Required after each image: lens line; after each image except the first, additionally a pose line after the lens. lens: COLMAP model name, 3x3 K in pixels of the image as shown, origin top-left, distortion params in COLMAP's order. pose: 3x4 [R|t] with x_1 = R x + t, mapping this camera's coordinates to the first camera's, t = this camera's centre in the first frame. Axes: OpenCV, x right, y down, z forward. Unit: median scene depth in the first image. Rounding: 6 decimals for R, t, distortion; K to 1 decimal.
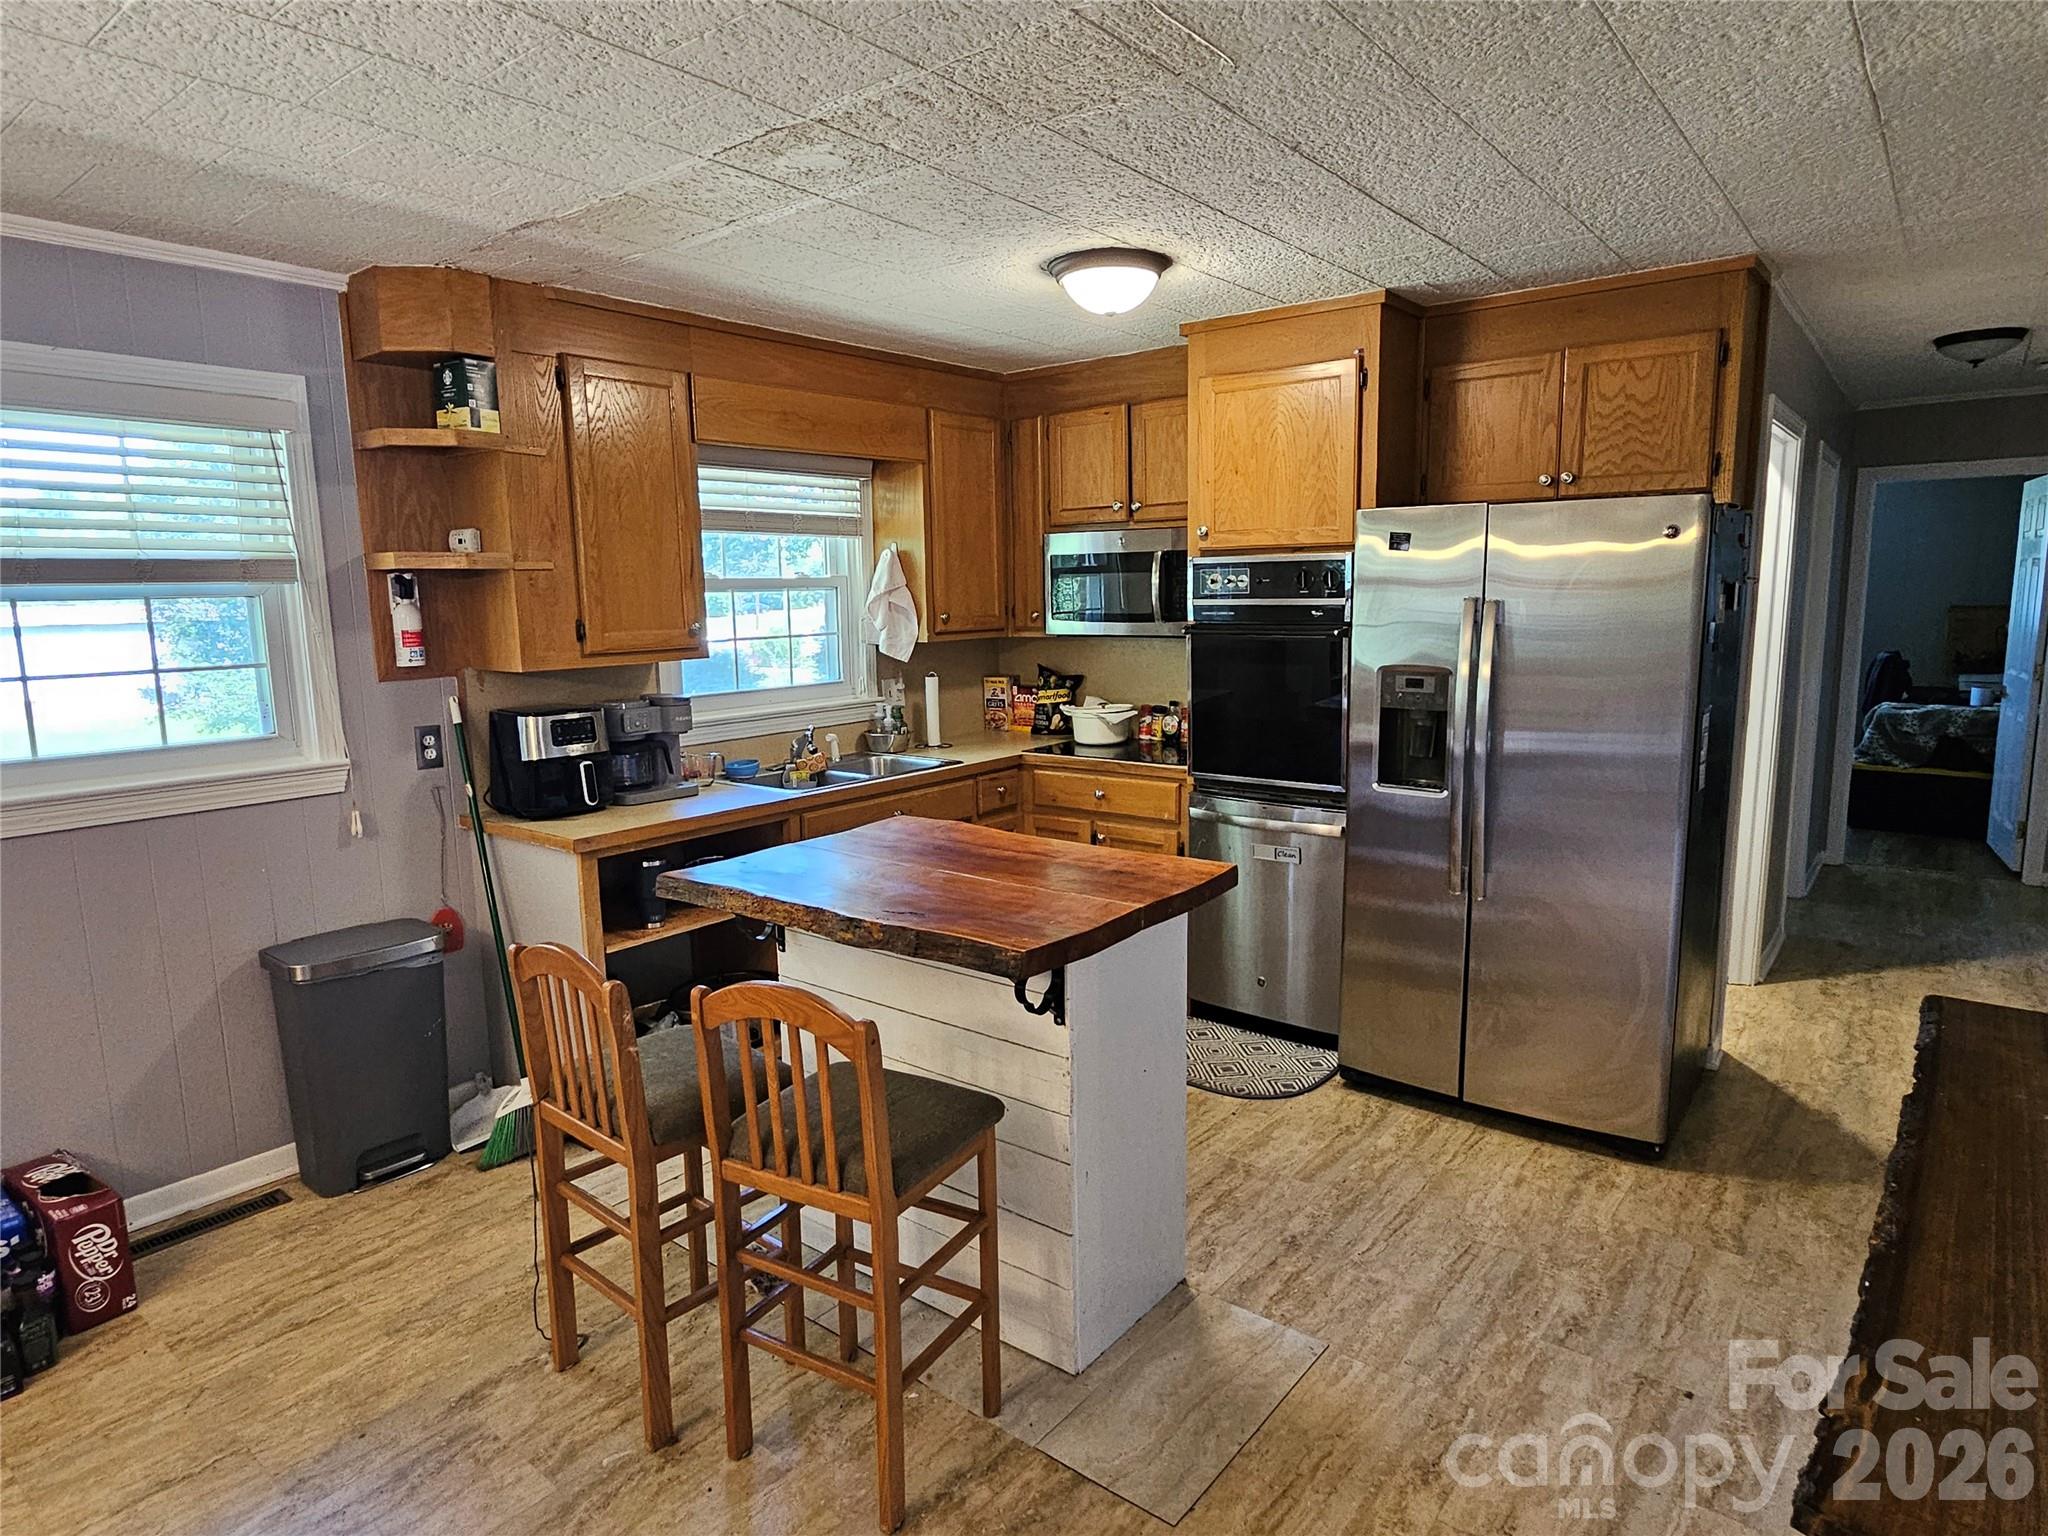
lens RADIAL K [[1184.9, 0, 1018.8], [0, 1184.9, 770.0], [0, 0, 1]] dist [-0.004243, 0.001828]
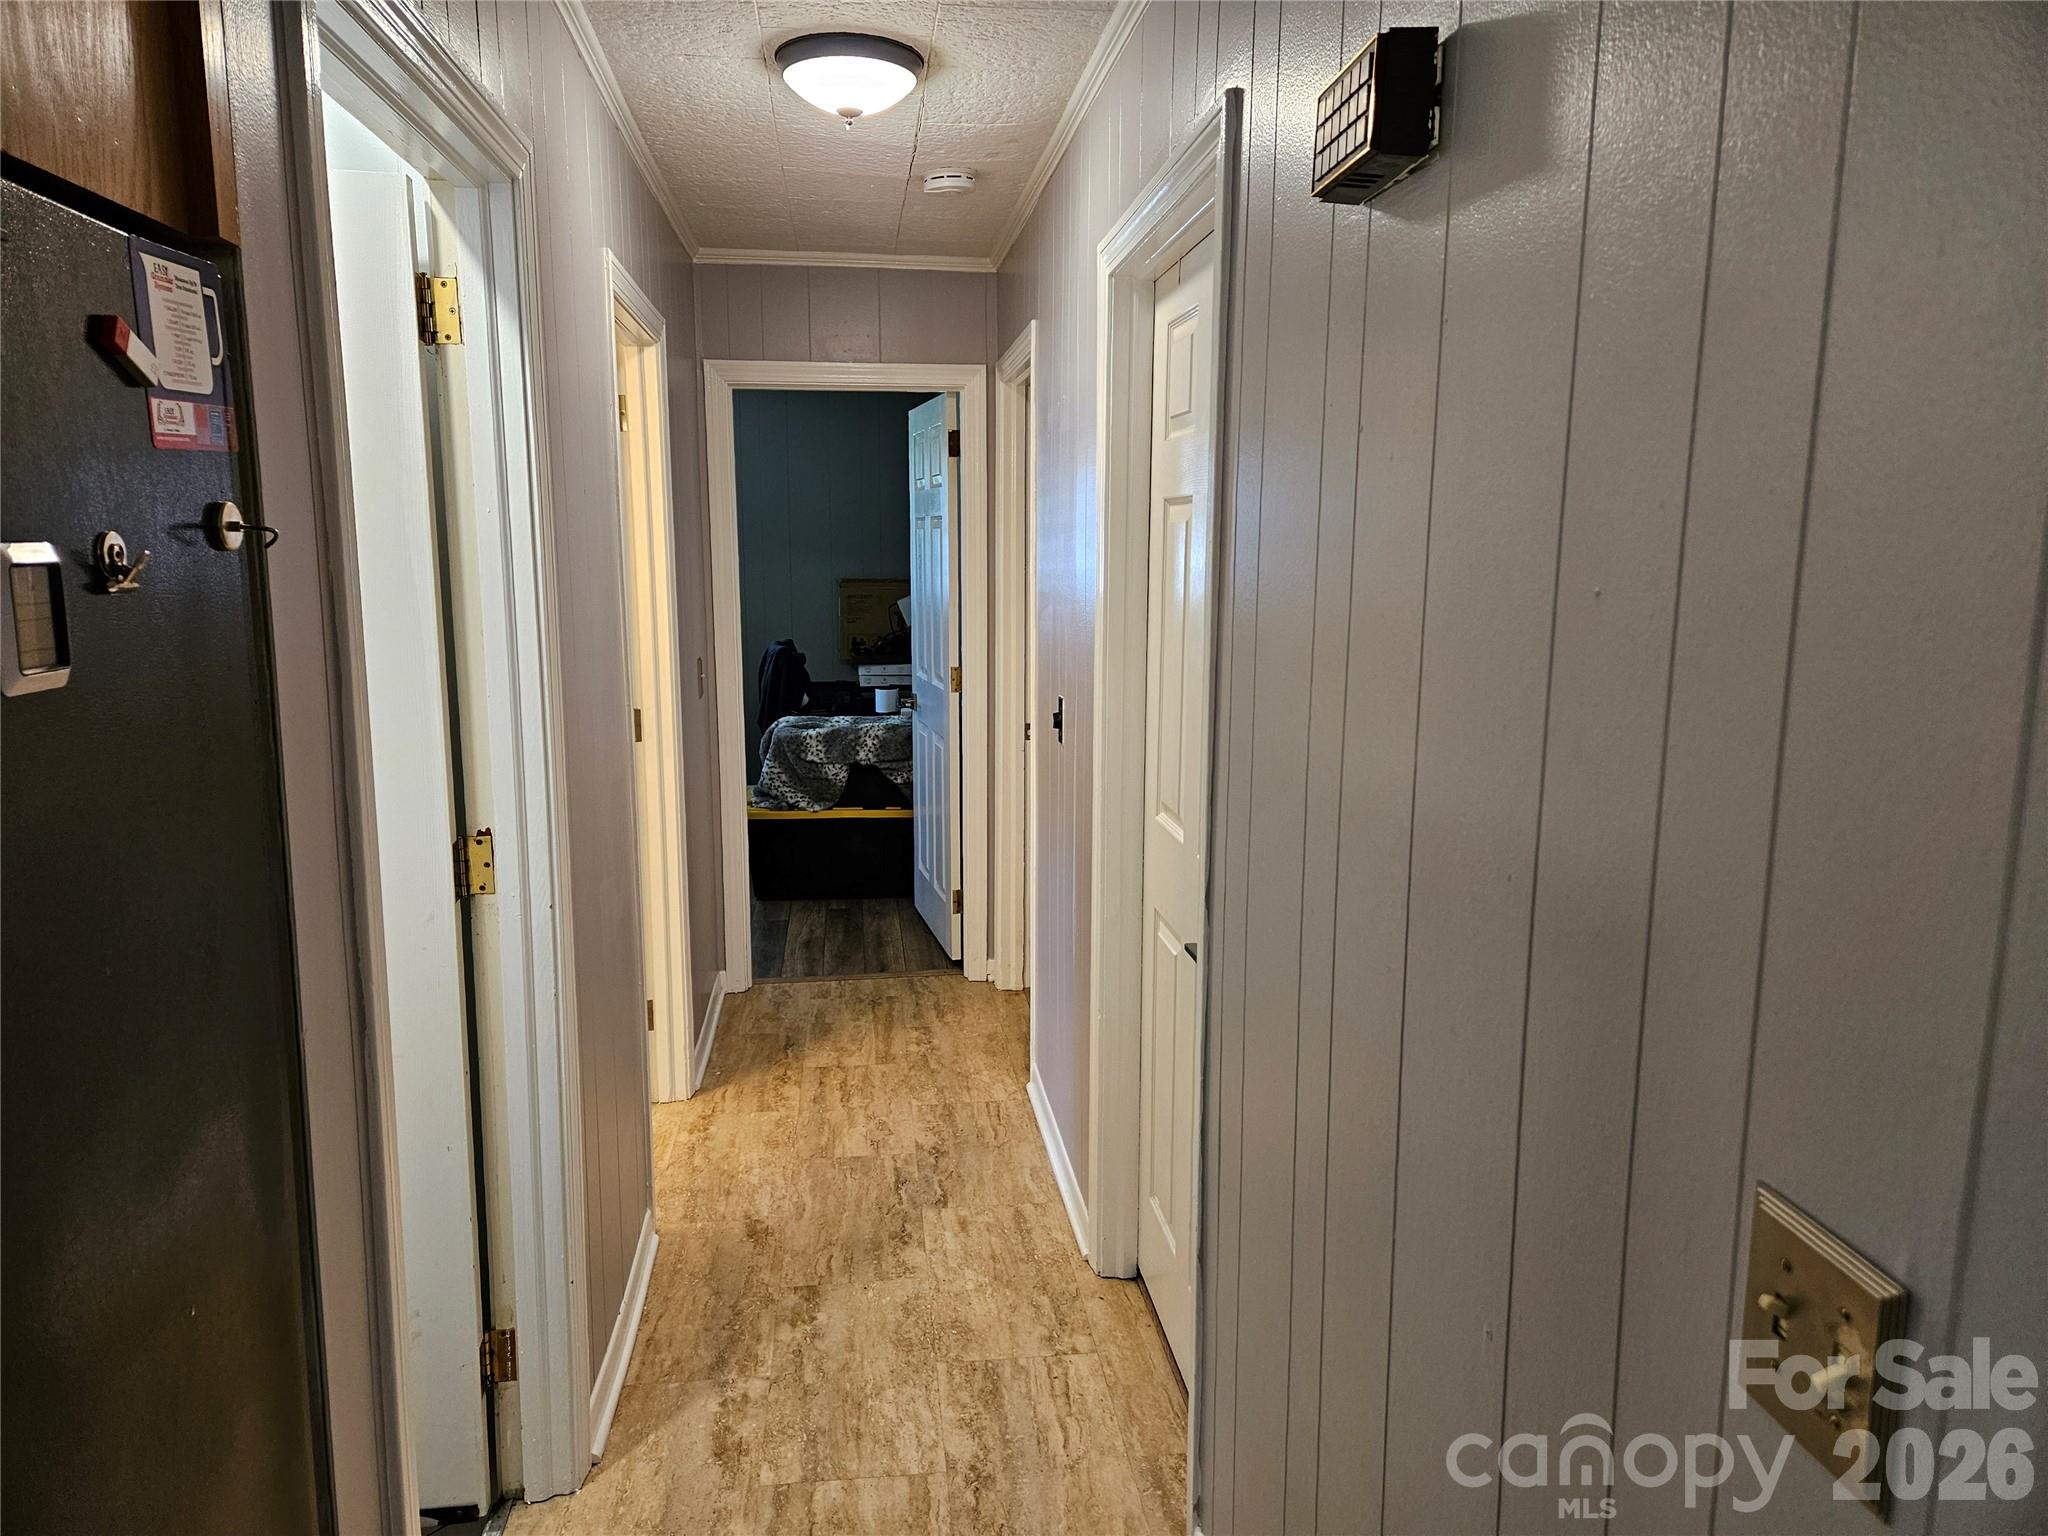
lens RADIAL K [[1371.0, 0, 1025.6], [0, 1371.0, 751.7], [0, 0, 1]] dist [0.036196, -0.000737]
pose [[0.695763, -0.091867, 0.712372, 0.266461], [0.092982, 0.994962, 0.037495, -0.057535], [-0.712227, 0.040150, 0.700800, 0.348220]]
